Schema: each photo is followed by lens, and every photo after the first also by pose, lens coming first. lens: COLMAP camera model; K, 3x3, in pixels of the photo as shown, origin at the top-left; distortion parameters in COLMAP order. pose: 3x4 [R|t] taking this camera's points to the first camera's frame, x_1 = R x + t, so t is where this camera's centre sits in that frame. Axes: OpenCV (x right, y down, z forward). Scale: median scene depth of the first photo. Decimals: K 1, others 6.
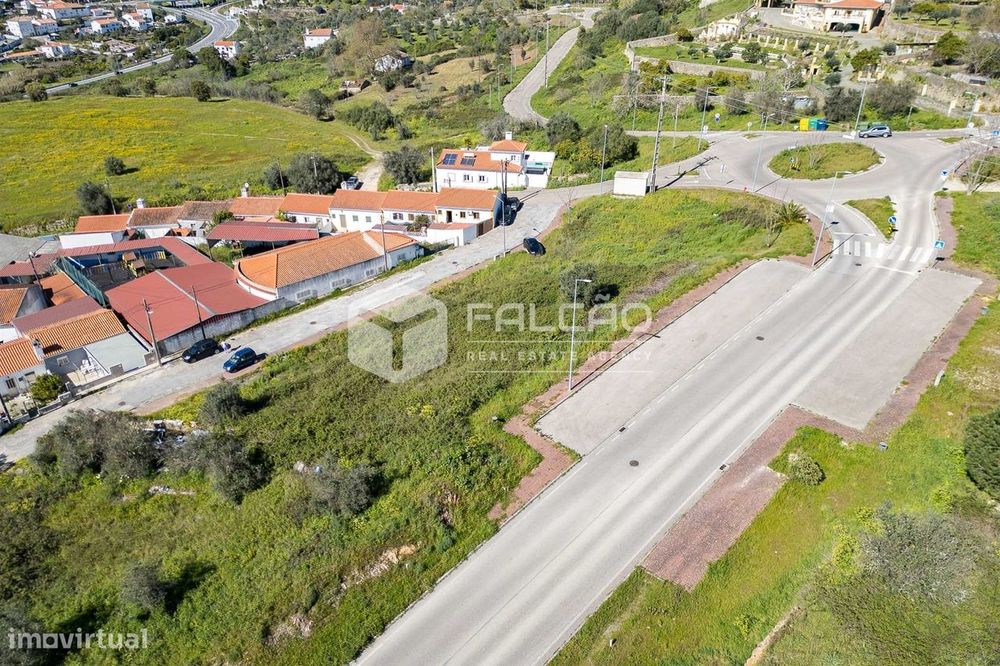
lens RADIAL K [[697.5, 0, 499.6], [0, 697.5, 334.6], [0, 0, 1]] dist [0.070326, -0.062655]
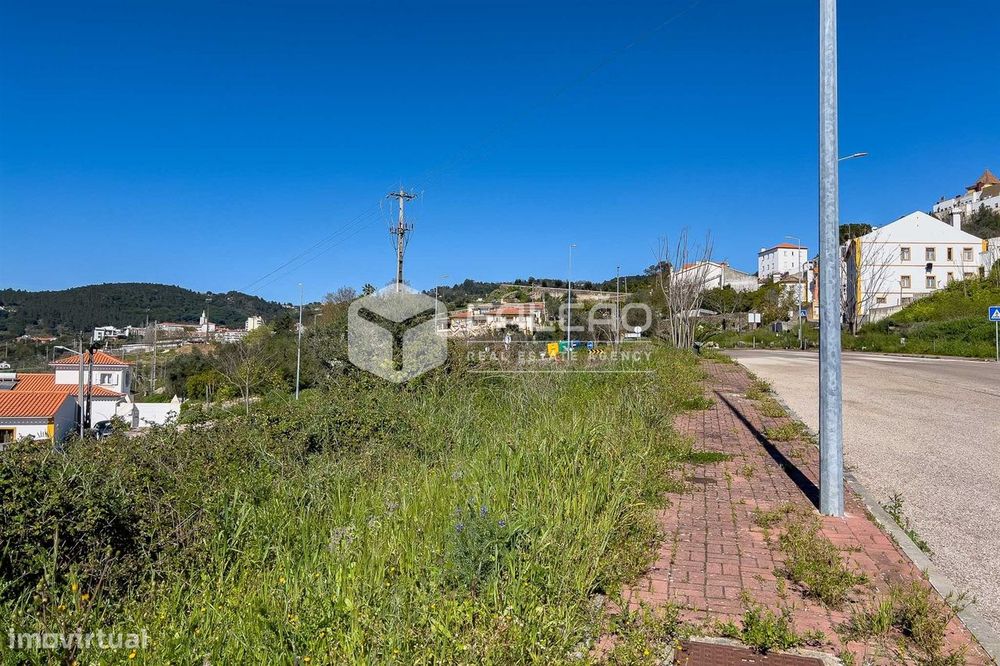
lens RADIAL K [[747.7, 0, 492.8], [0, 747.7, 338.2], [0, 0, 1]] dist [0.048428, -0.047216]
pose [[0.878281, 0.038572, 0.476586, 0.004311], [0.218776, 0.853867, -0.472280, 0.059989], [-0.425158, 0.519060, 0.741497, 0.551695]]
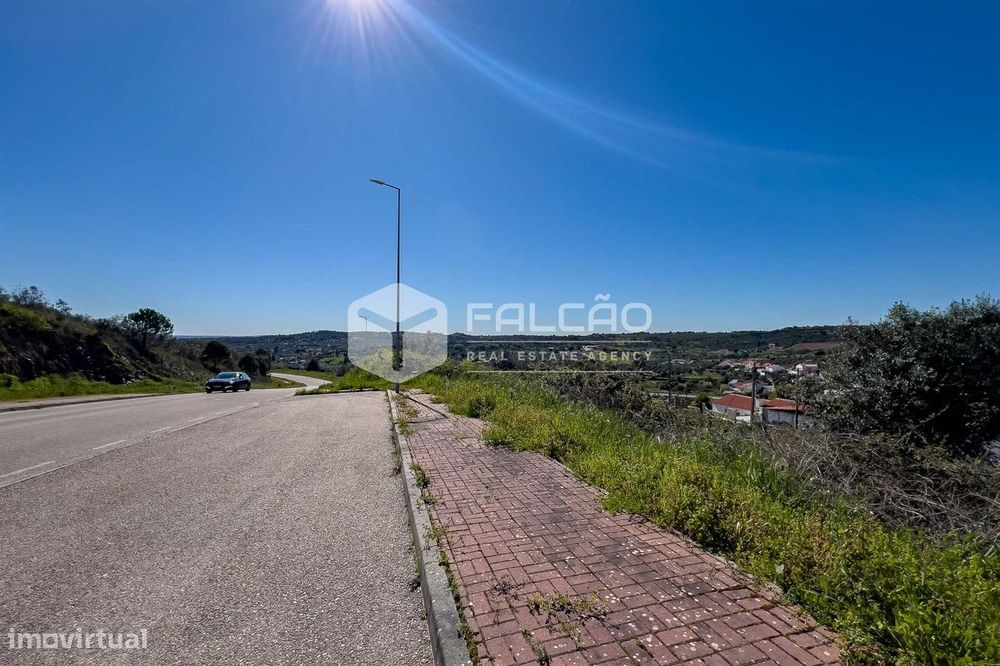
lens RADIAL K [[400.4, 0, 503.5], [0, 400.4, 334.4], [0, 0, 1]] dist [-0.002517, 0.000809]
pose [[-0.482362, -0.004879, -0.875958, 0.187224], [-0.432860, 0.870692, 0.233512, -0.046129], [0.761550, 0.491805, -0.422101, 0.711657]]
